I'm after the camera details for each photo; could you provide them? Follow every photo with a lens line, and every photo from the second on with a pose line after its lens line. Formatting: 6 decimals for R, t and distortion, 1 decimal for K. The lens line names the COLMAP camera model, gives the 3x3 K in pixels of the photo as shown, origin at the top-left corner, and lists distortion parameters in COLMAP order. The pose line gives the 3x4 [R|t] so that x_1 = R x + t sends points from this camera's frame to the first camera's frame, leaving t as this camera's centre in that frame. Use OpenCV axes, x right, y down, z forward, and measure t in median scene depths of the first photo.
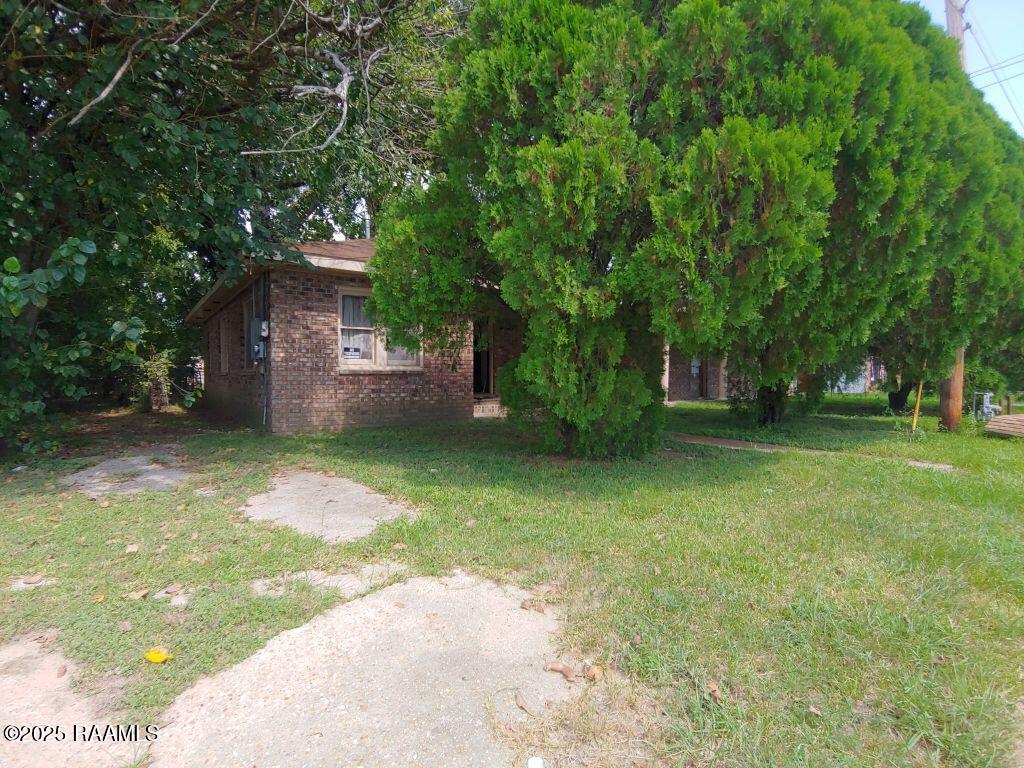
lens RADIAL K [[504.8, 0, 511.7], [0, 504.8, 382.0], [0, 0, 1]] dist [-0.025024, -0.002843]
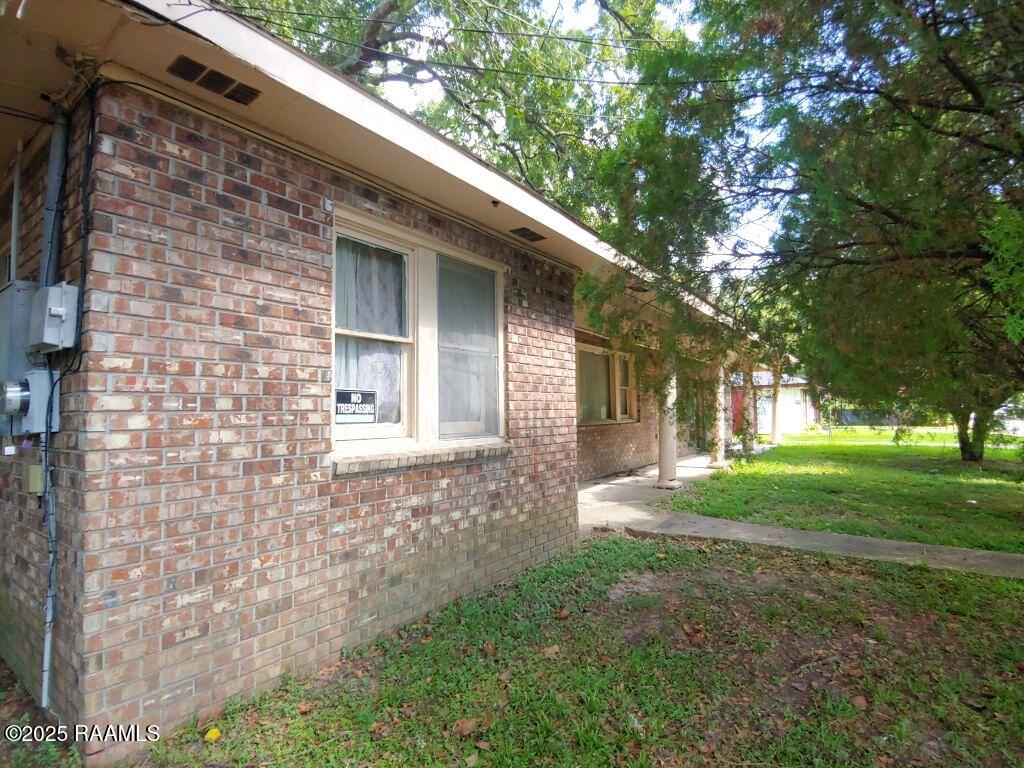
lens RADIAL K [[504.8, 0, 514.6], [0, 504.8, 383.4], [0, 0, 1]] dist [-0.025024, -0.002843]
pose [[0.952496, 0.008685, 0.304427, -0.334116], [0.012347, 0.997670, -0.067093, -0.051306], [-0.304300, 0.067664, 0.950170, 0.667157]]
